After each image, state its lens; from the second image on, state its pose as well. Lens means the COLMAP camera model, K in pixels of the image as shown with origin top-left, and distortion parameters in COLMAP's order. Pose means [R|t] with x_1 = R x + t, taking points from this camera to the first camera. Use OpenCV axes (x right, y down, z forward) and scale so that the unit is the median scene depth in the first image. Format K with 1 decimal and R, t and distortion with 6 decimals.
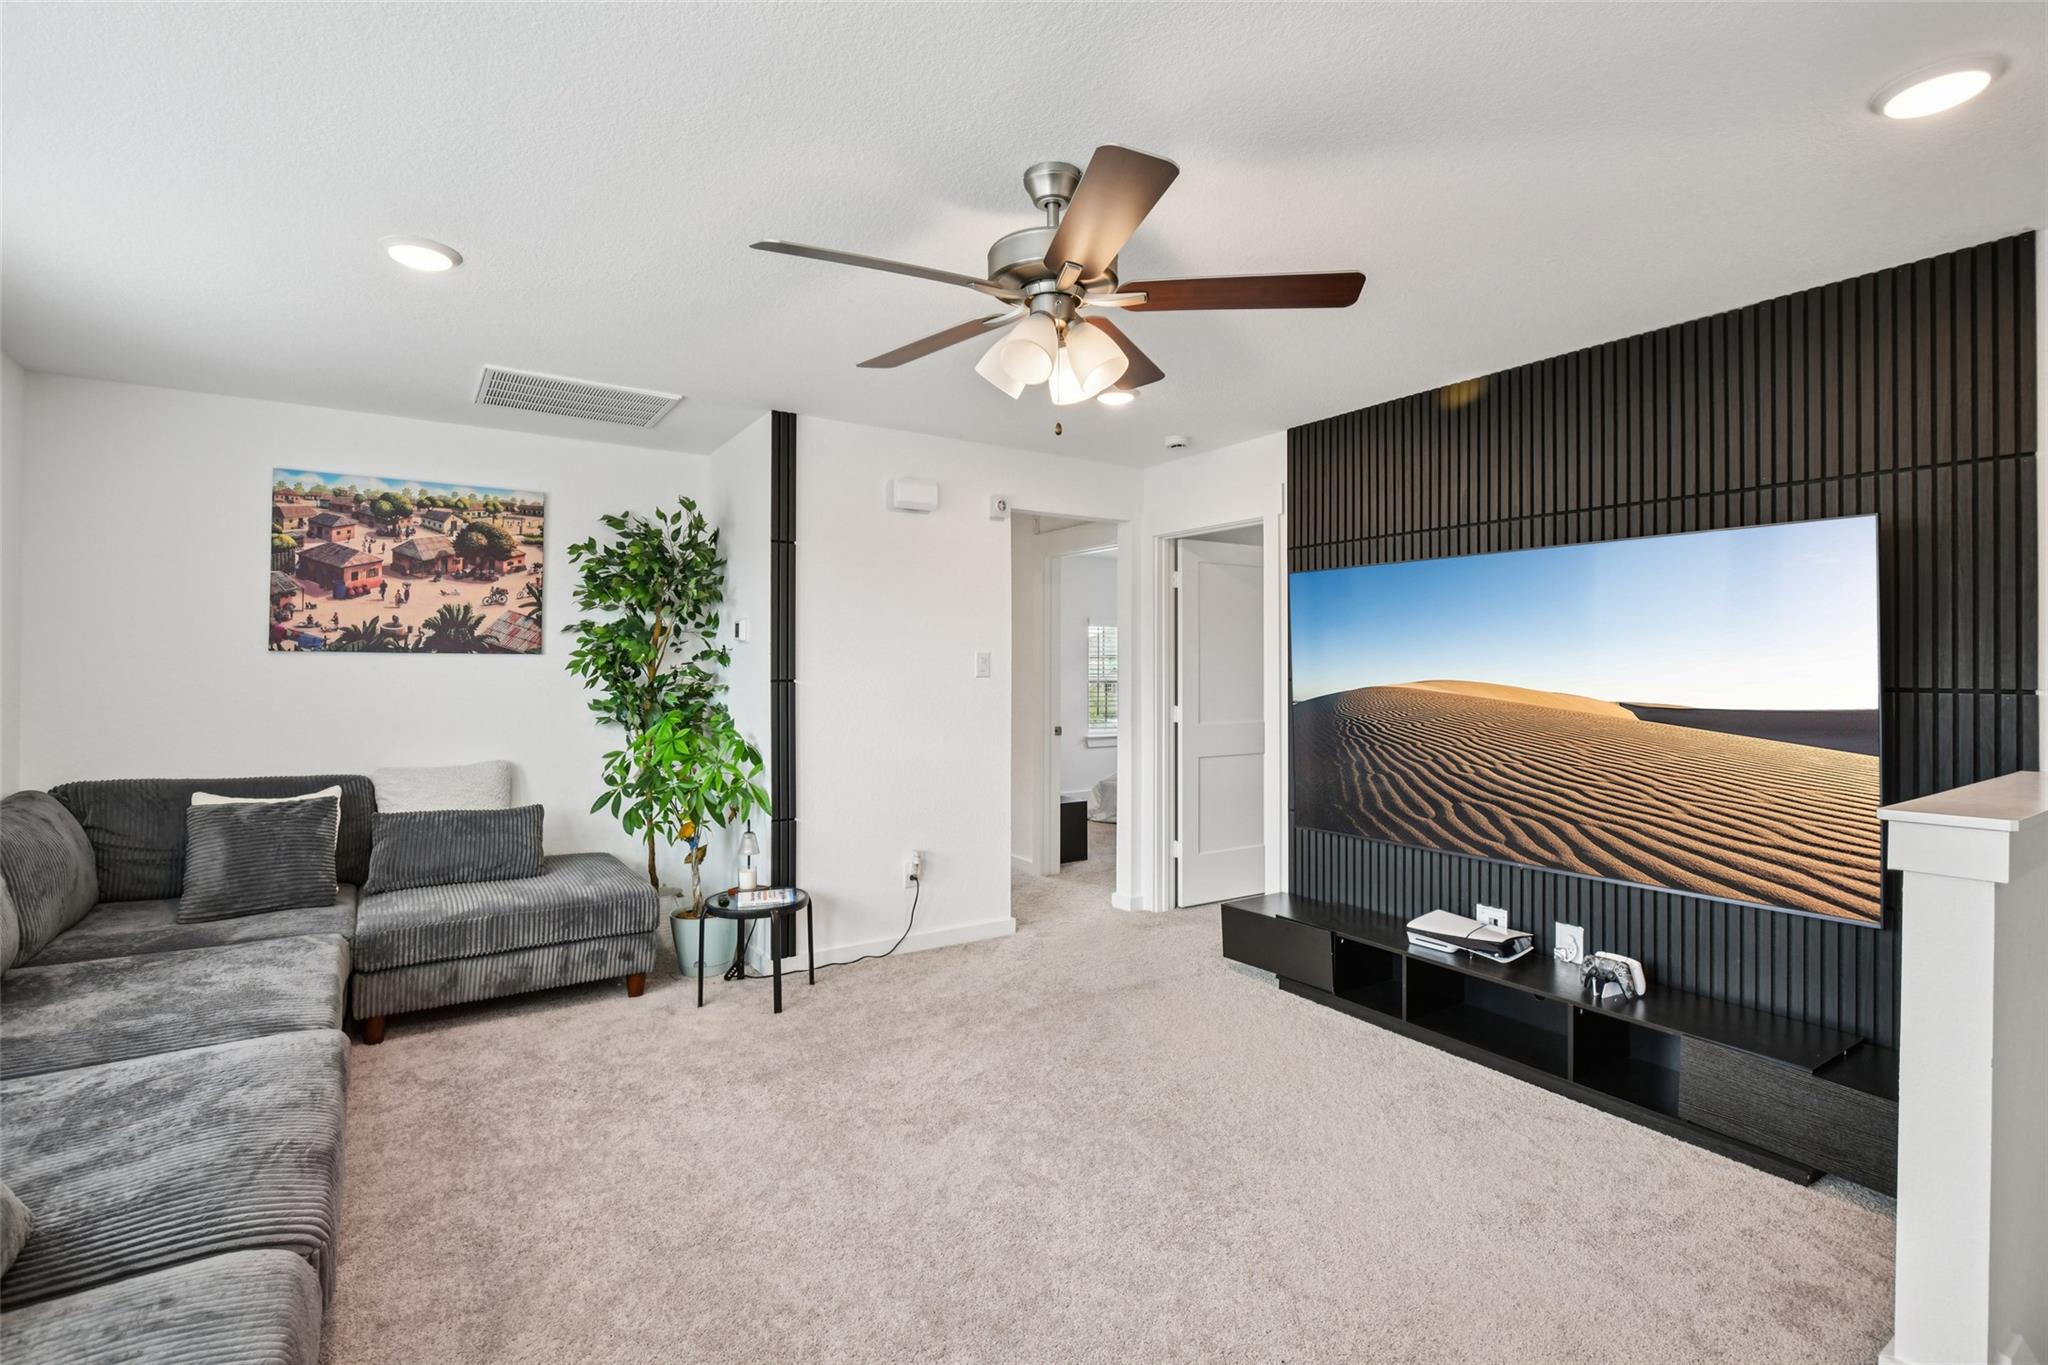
lens RADIAL K [[932.4, 0, 1013.5], [0, 932.4, 673.4], [0, 0, 1]] dist [-0.010569, -0.002372]
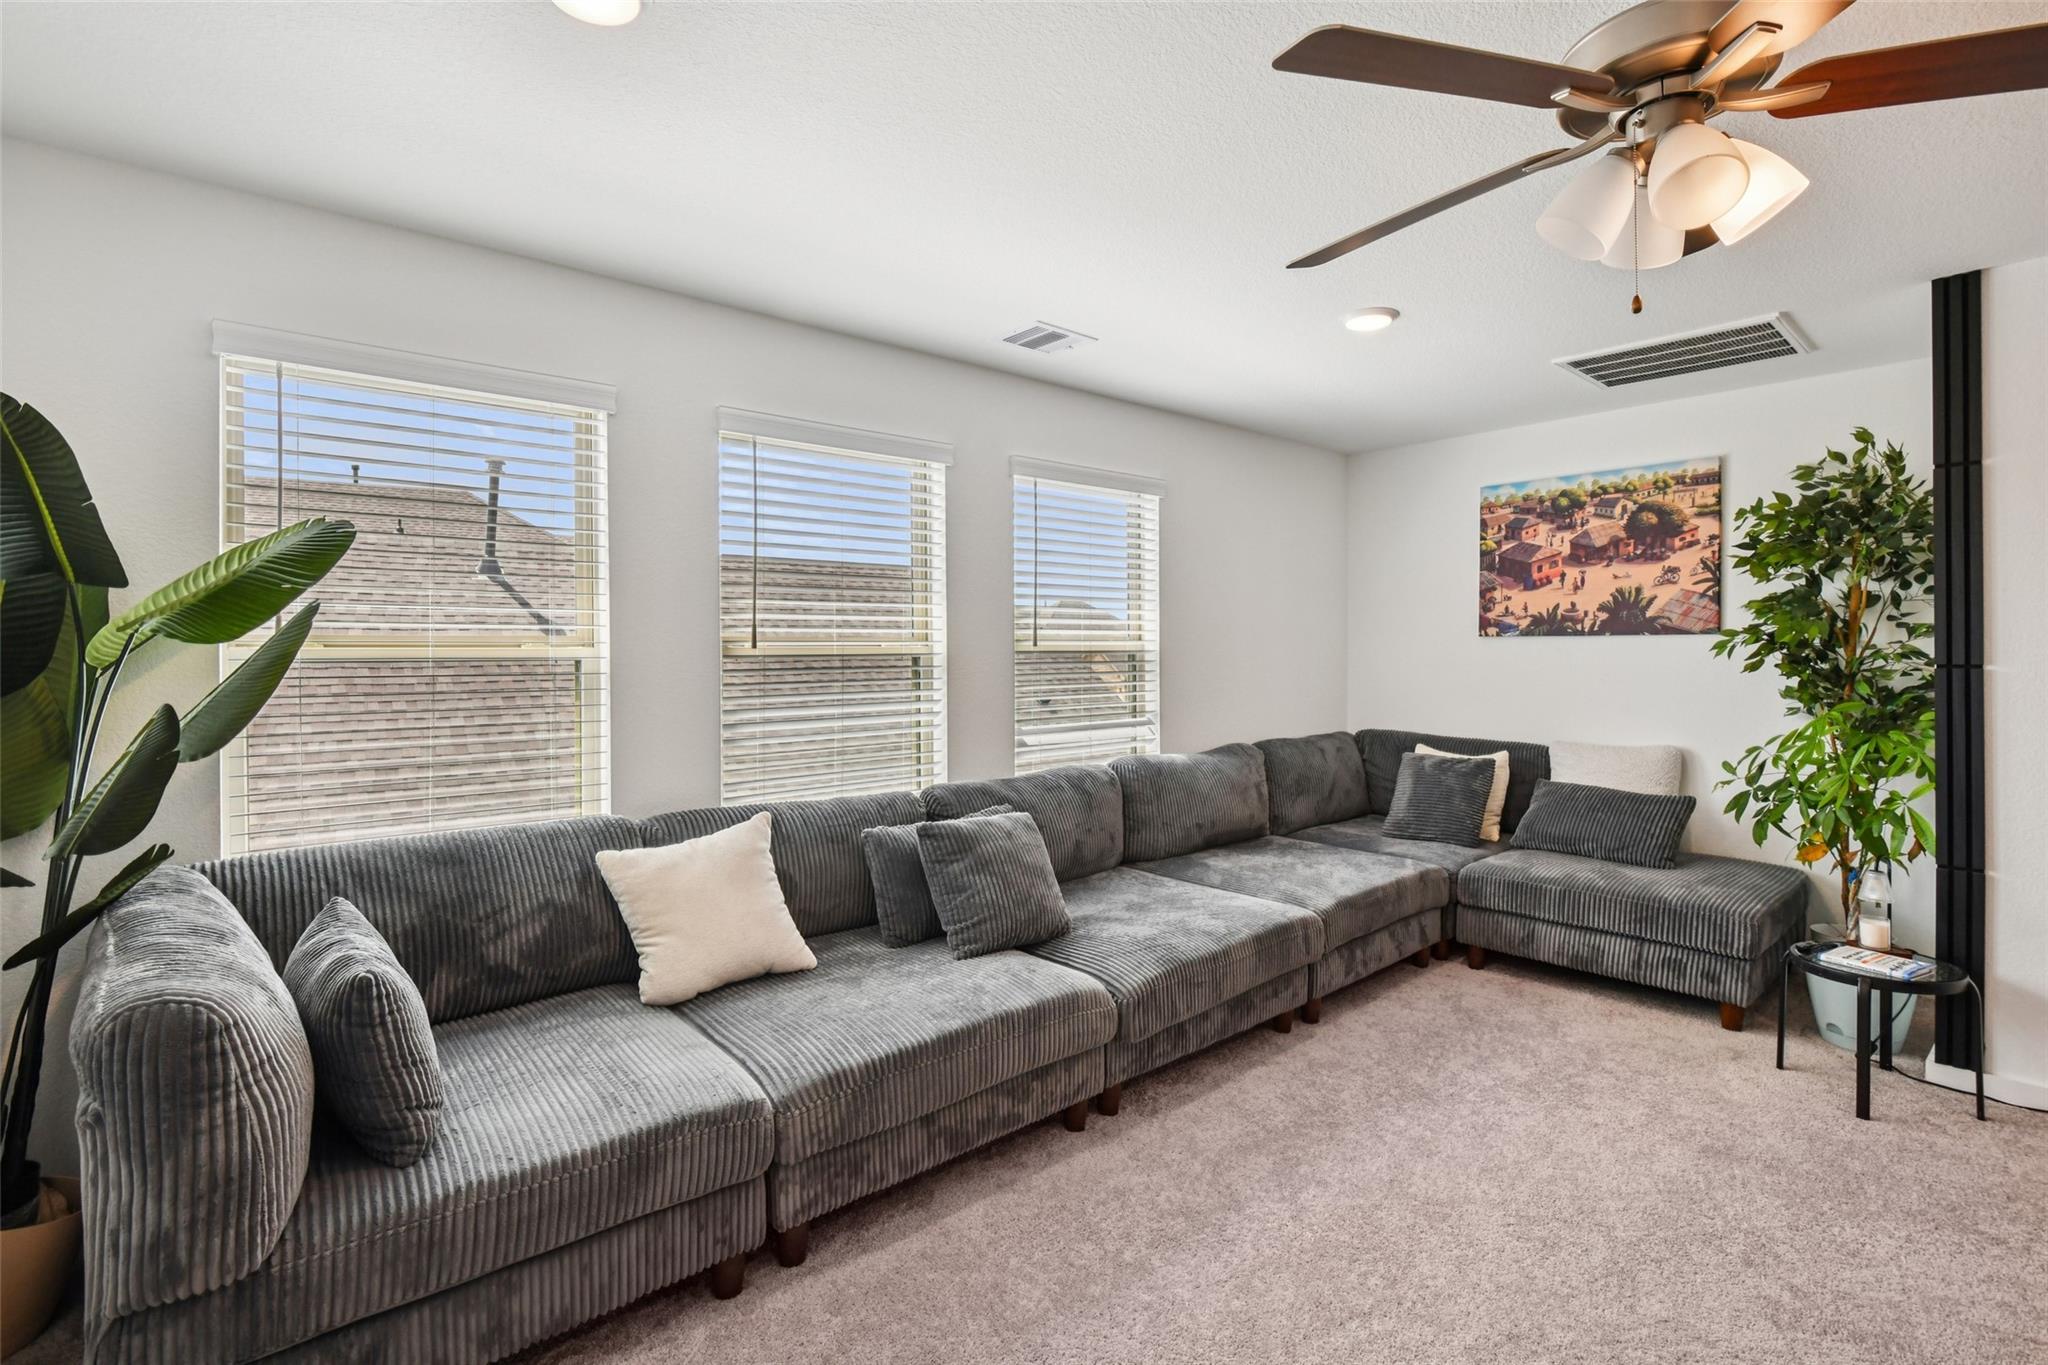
lens RADIAL K [[932.4, 0, 1017.3], [0, 932.4, 667.1], [0, 0, 1]] dist [-0.010569, -0.002372]
pose [[0.136896, 0.013414, -0.990495, 0.325240], [-0.001282, 0.999910, 0.013364, 0.000504], [0.990585, -0.000560, 0.136901, 0.213468]]
